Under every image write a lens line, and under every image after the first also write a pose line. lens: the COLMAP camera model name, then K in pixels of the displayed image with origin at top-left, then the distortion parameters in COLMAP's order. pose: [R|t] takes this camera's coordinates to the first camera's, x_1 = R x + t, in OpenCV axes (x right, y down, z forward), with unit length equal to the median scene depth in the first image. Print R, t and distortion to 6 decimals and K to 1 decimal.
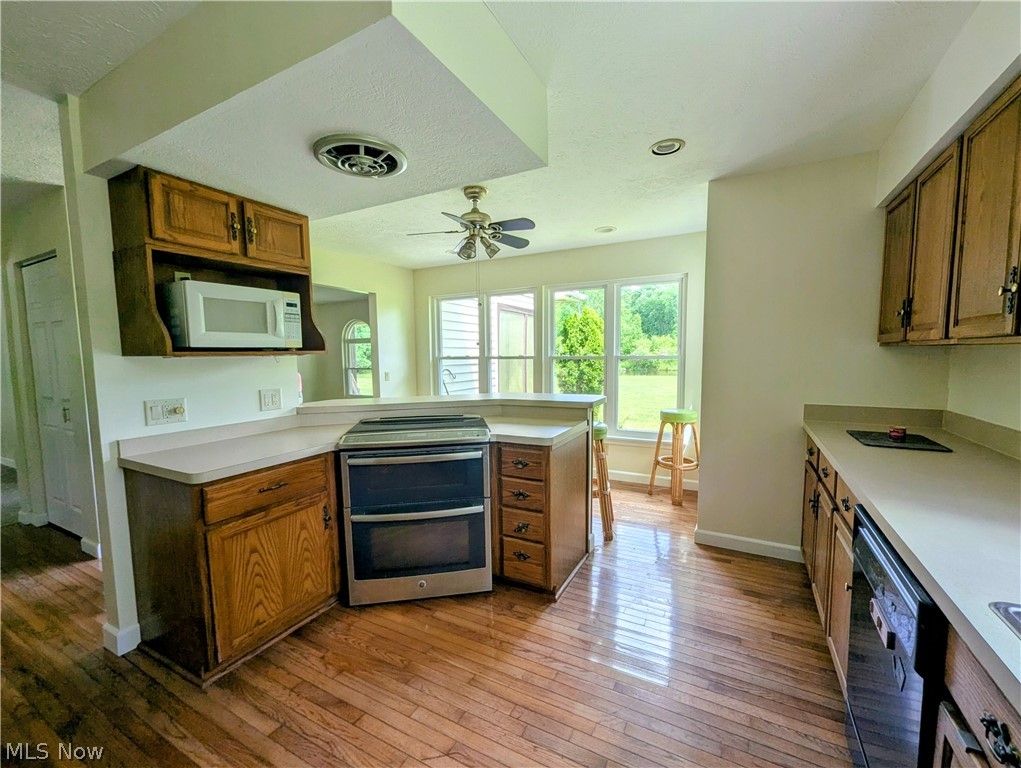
lens RADIAL K [[428.5, 0, 519.1], [0, 428.5, 387.1], [0, 0, 1]] dist [0.002030, -0.000158]
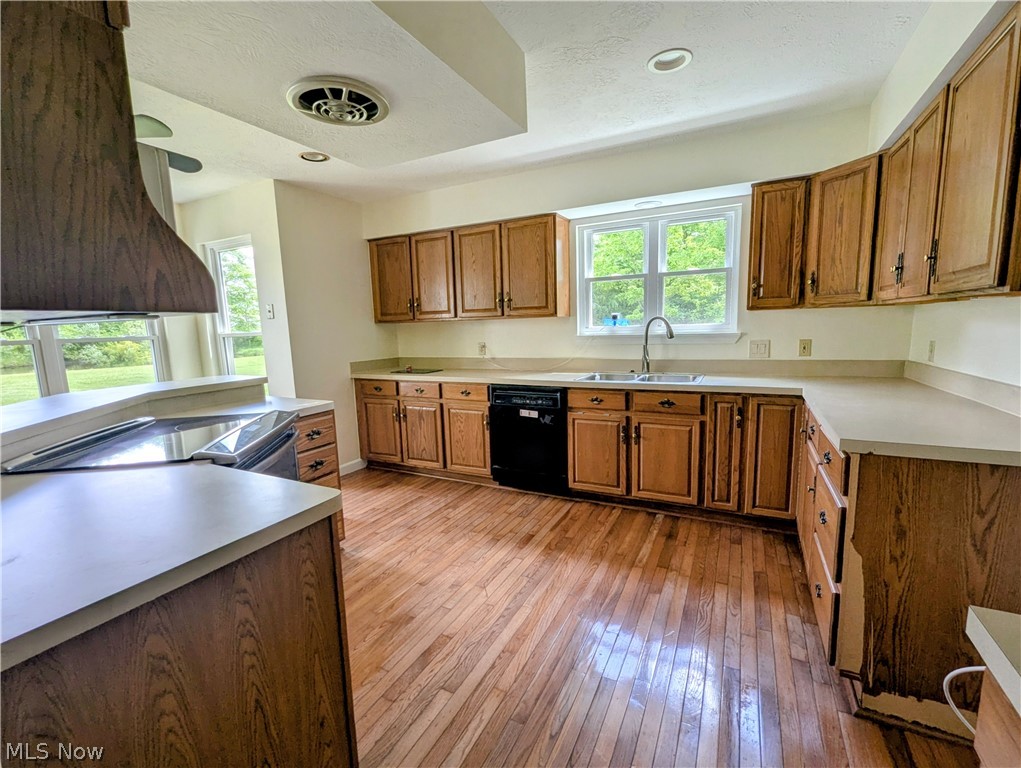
lens RADIAL K [[428.5, 0, 525.7], [0, 428.5, 381.6], [0, 0, 1]] dist [0.002030, -0.000158]
pose [[-0.011488, -0.123310, 0.992302, -1.088641], [0.115977, 0.985505, 0.123808, -0.009824], [-0.993185, 0.116507, 0.002980, 0.541201]]
